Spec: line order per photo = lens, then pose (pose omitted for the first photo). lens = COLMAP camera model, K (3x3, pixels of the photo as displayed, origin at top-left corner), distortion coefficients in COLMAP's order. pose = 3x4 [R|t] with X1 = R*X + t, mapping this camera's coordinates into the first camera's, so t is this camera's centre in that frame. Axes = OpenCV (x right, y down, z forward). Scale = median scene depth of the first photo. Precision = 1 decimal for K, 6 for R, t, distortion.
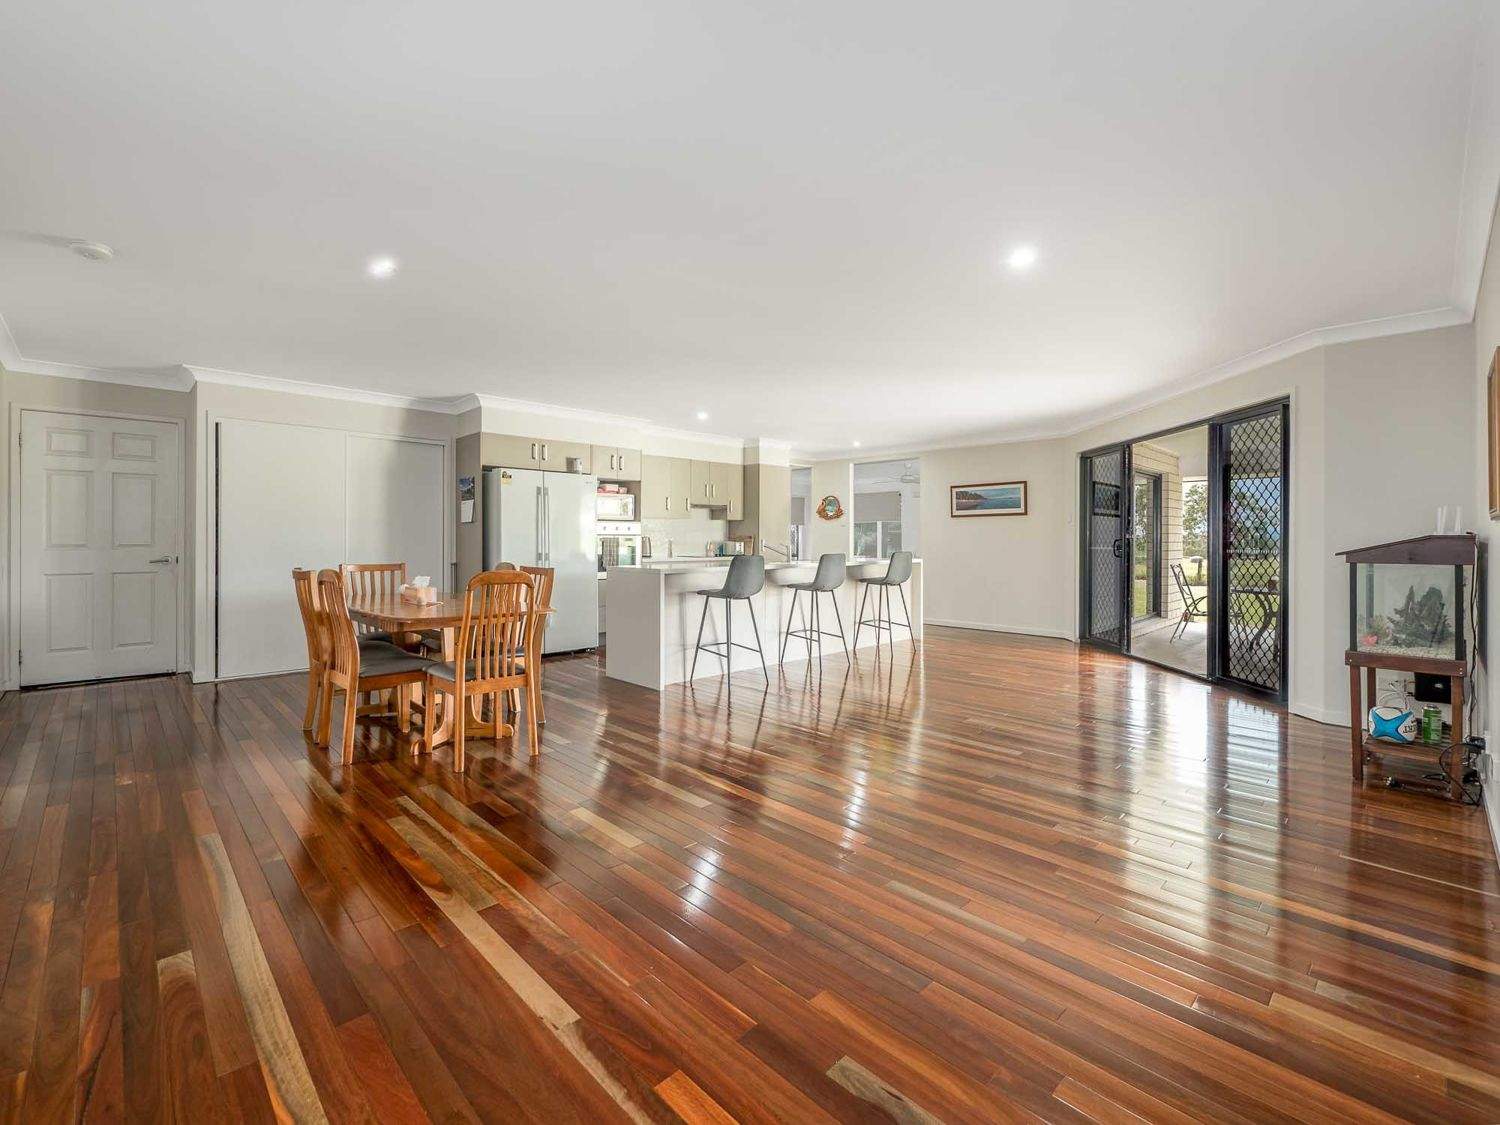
lens RADIAL K [[659.5, 0, 749.9], [0, 659.5, 543.2], [0, 0, 1]] dist [0.000988, 0.000315]
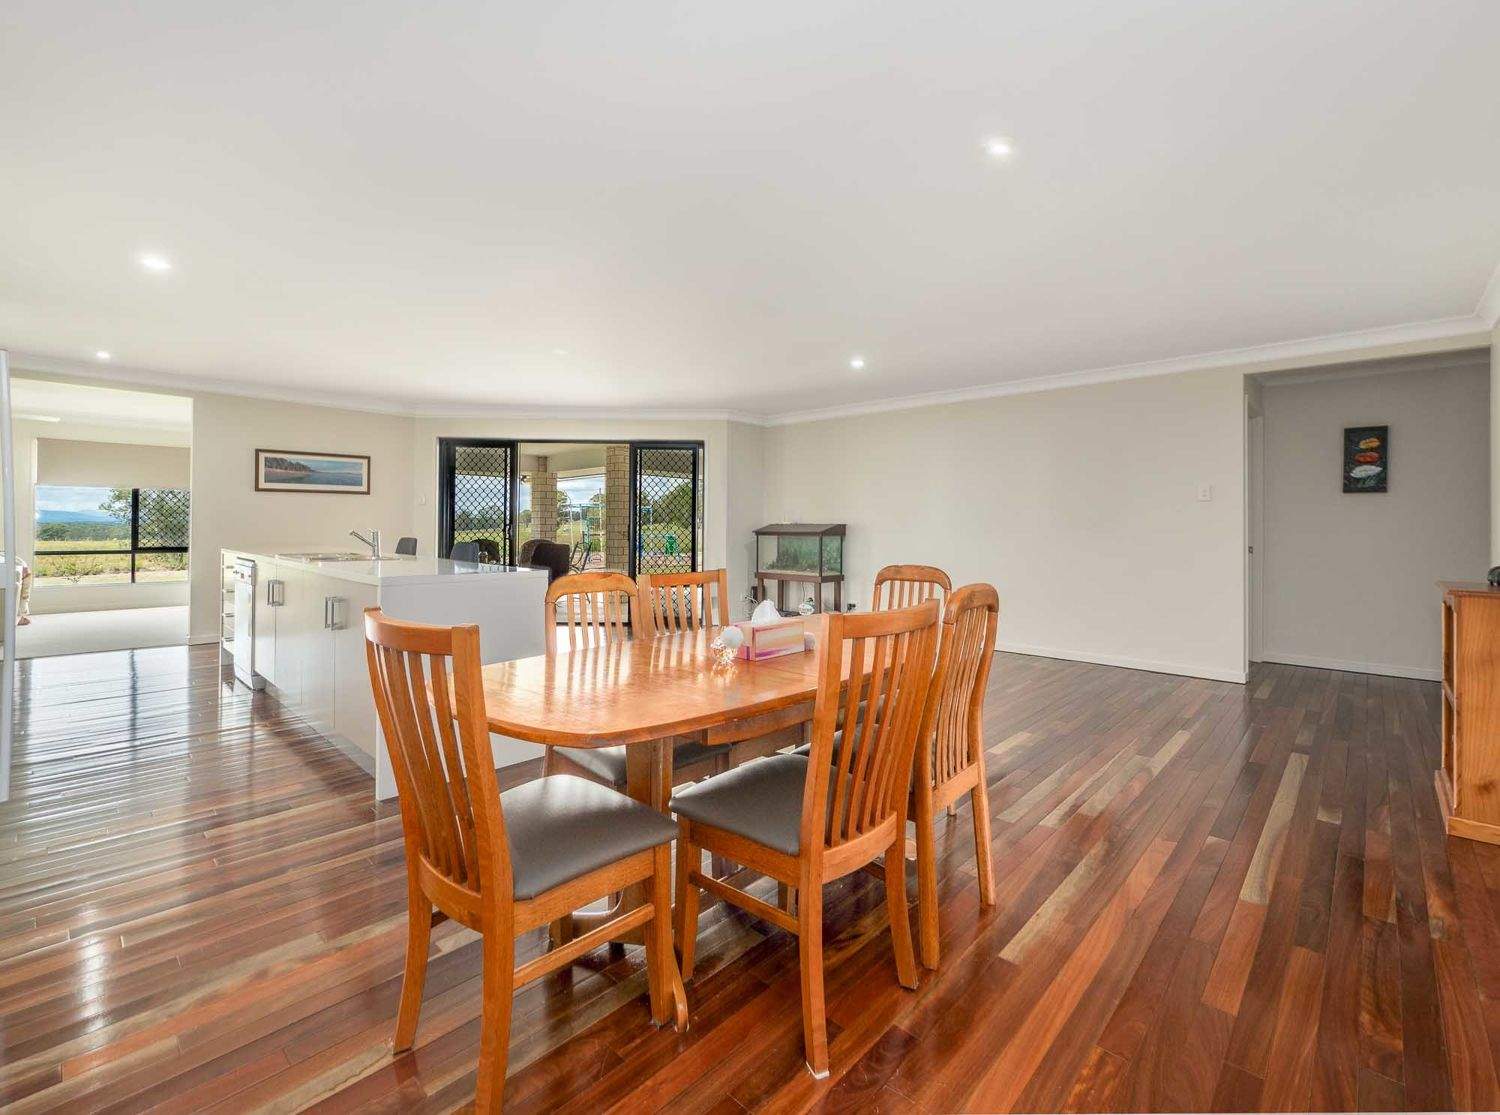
lens RADIAL K [[656.2, 0, 749.9], [0, 656.2, 517.5], [0, 0, 1]] dist [-0.000421, -0.000186]
pose [[-0.039670, 0.006808, 0.999190, -0.974692], [-0.002976, 0.999972, -0.006931, -0.012059], [-0.999208, -0.003248, -0.039649, 1.002841]]
